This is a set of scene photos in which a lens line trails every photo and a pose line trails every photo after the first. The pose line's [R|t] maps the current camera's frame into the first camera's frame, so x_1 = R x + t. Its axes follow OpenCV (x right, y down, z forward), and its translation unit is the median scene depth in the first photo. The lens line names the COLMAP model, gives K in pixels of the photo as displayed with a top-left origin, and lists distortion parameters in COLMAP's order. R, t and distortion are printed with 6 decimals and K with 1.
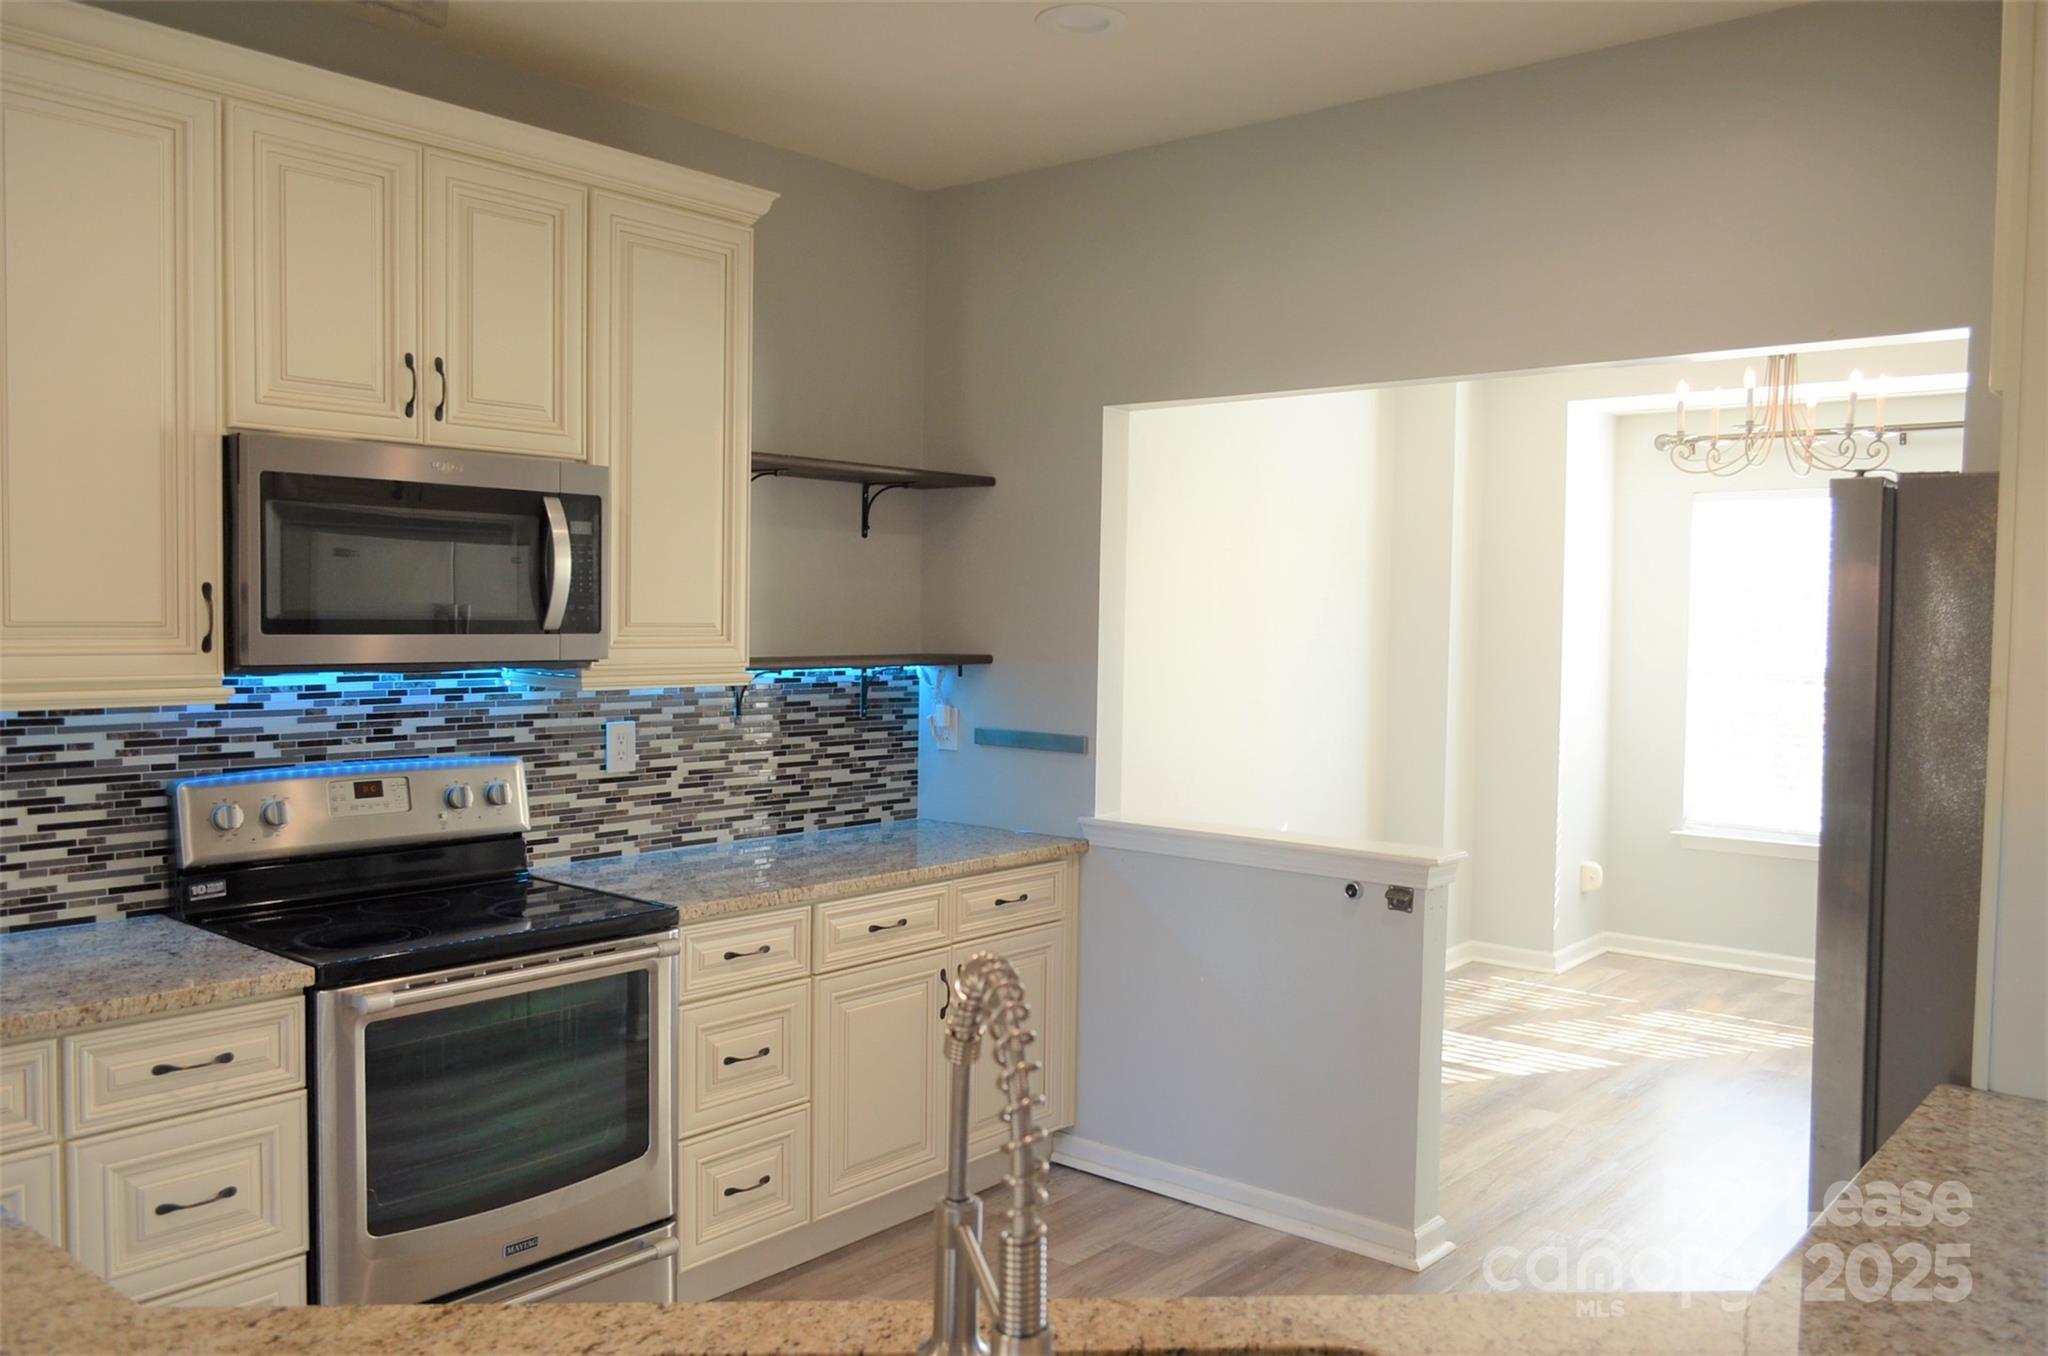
lens RADIAL K [[1568.6, 0, 1029.1], [0, 1568.6, 683.3], [0, 0, 1]] dist [-0.016725, 0.004296]
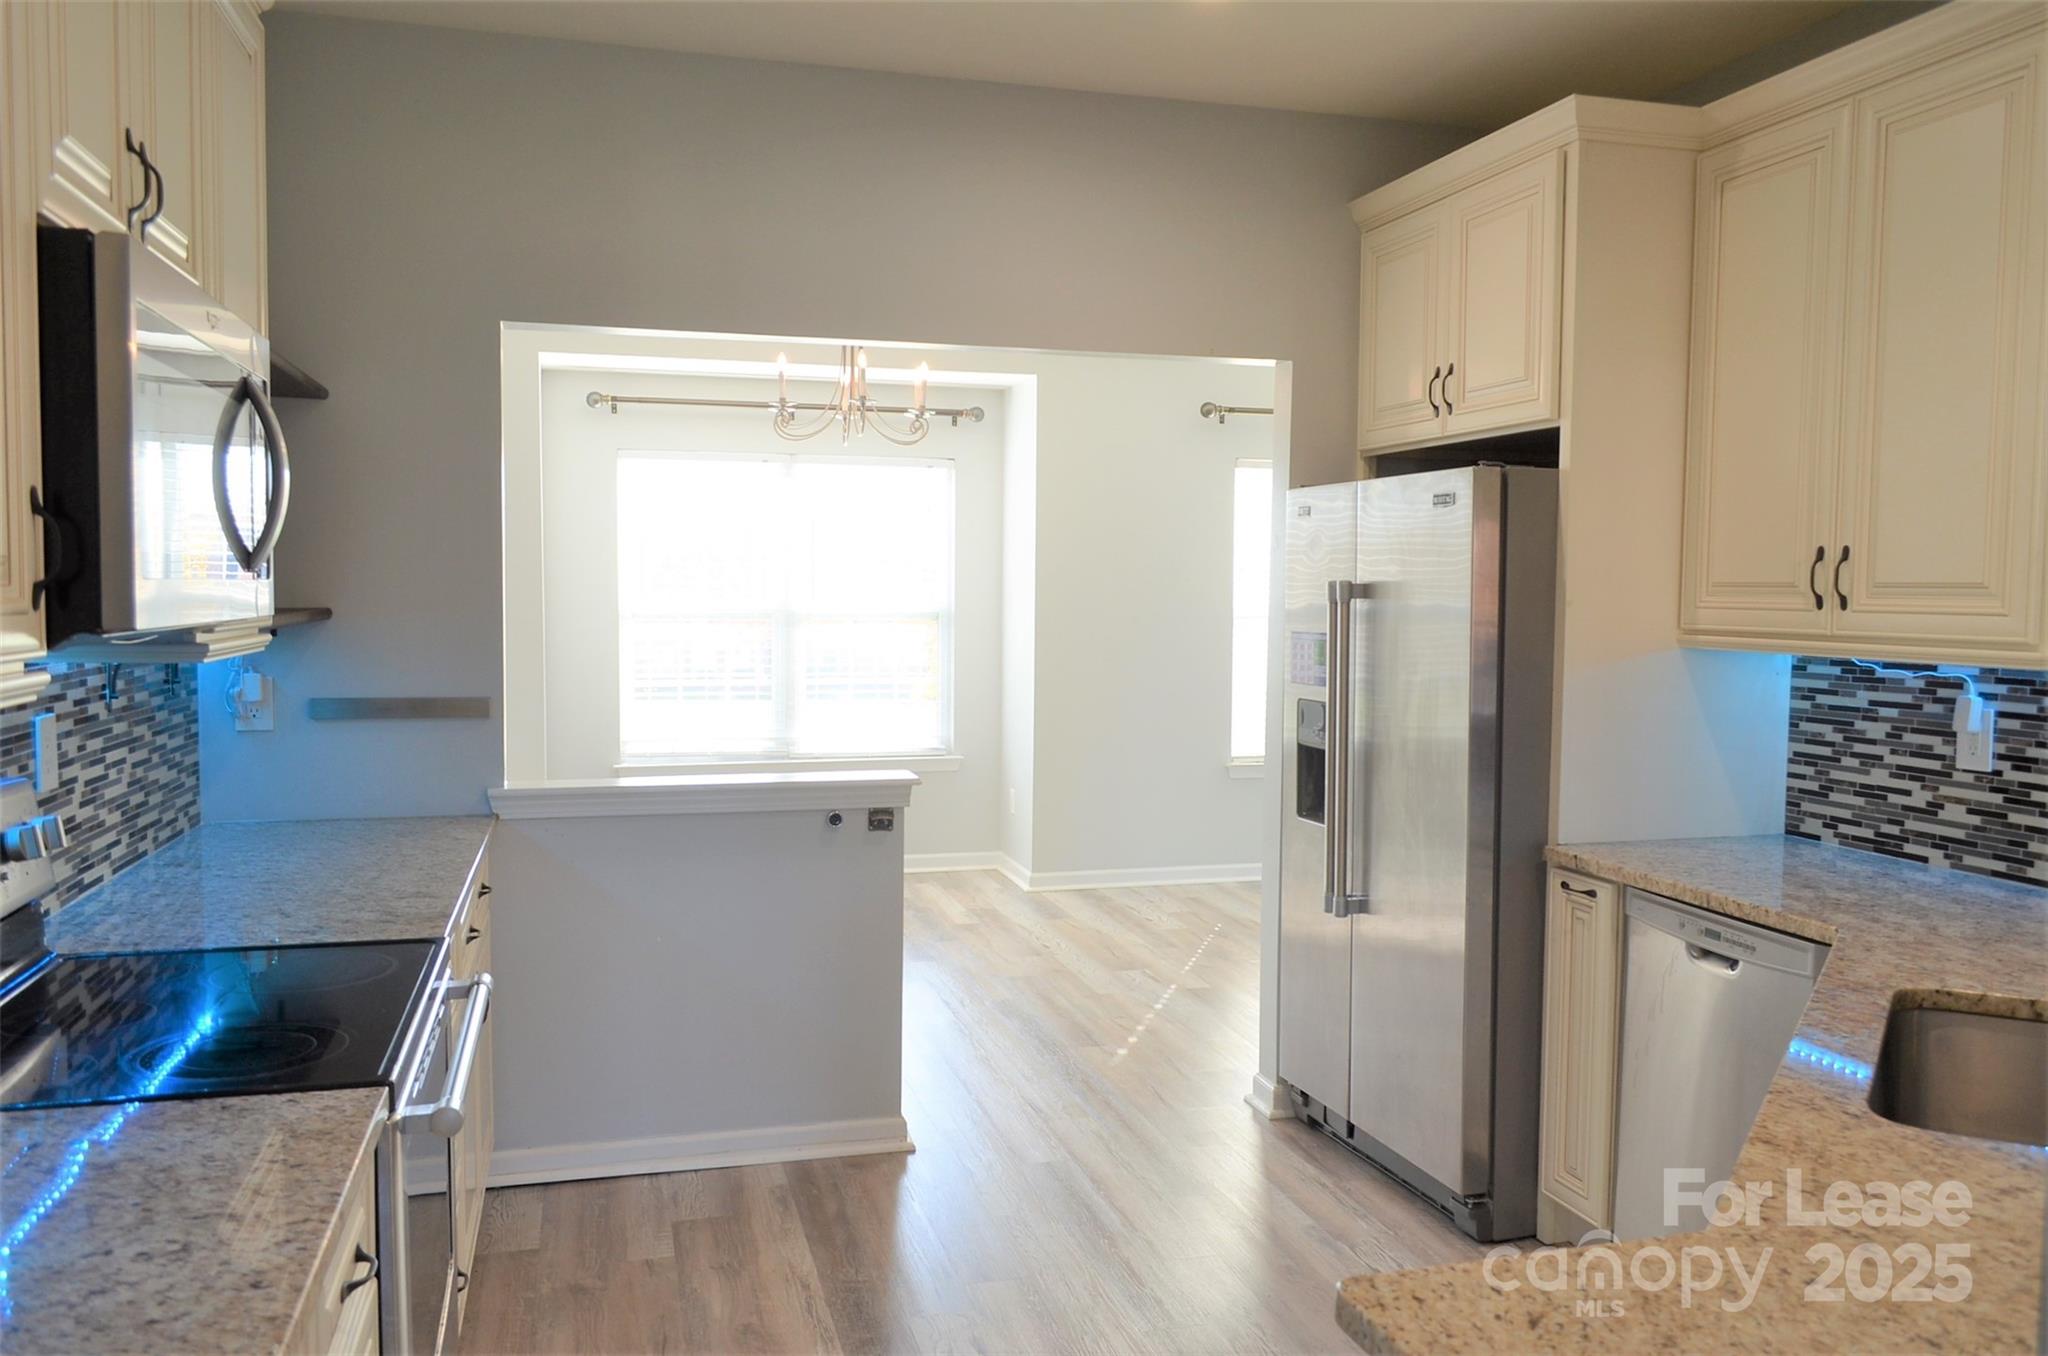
lens RADIAL K [[1554.6, 0, 1027.5], [0, 1554.6, 662.8], [0, 0, 1]] dist [0.004231, 0.000927]
pose [[0.554939, -0.053874, 0.830144, -0.564873], [0.031674, 0.998546, 0.043630, -0.015119], [-0.831288, 0.002082, 0.555839, 0.289370]]
